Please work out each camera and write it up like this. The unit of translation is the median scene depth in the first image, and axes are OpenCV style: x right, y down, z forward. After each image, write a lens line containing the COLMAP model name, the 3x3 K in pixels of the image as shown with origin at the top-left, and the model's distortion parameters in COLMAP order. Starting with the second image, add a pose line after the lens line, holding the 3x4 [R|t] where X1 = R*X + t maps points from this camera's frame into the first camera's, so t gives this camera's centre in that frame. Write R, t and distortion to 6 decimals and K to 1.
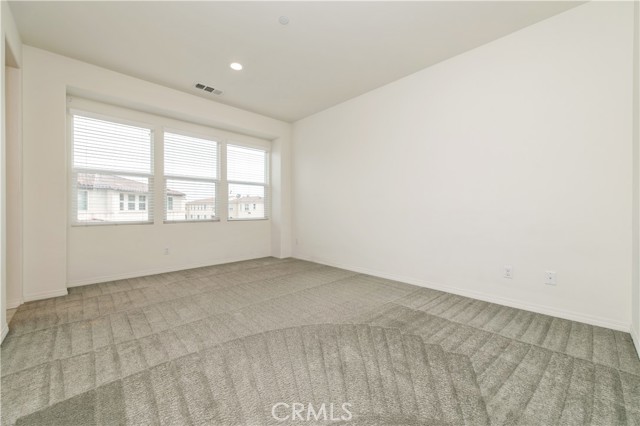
lens RADIAL K [[249.9, 0, 318.1], [0, 249.9, 209.5], [0, 0, 1]] dist [0.010138, -0.001010]
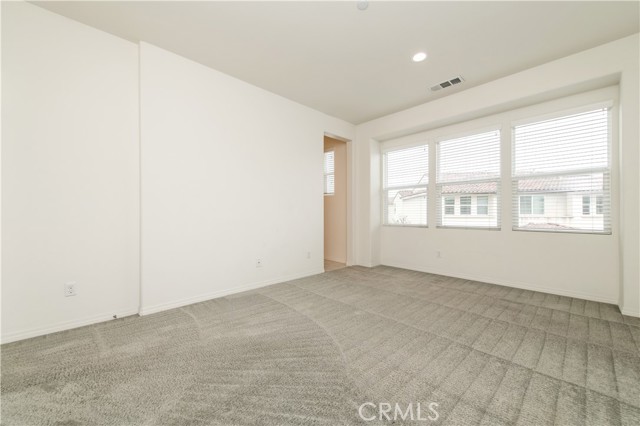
lens RADIAL K [[249.9, 0, 318.5], [0, 249.9, 214.2], [0, 0, 1]] dist [0.010138, -0.001010]
pose [[-0.009022, 0.002600, -0.999956, 0.344171], [-0.000063, 0.999997, 0.002601, -0.005263], [0.999959, 0.000086, -0.009022, 0.383077]]
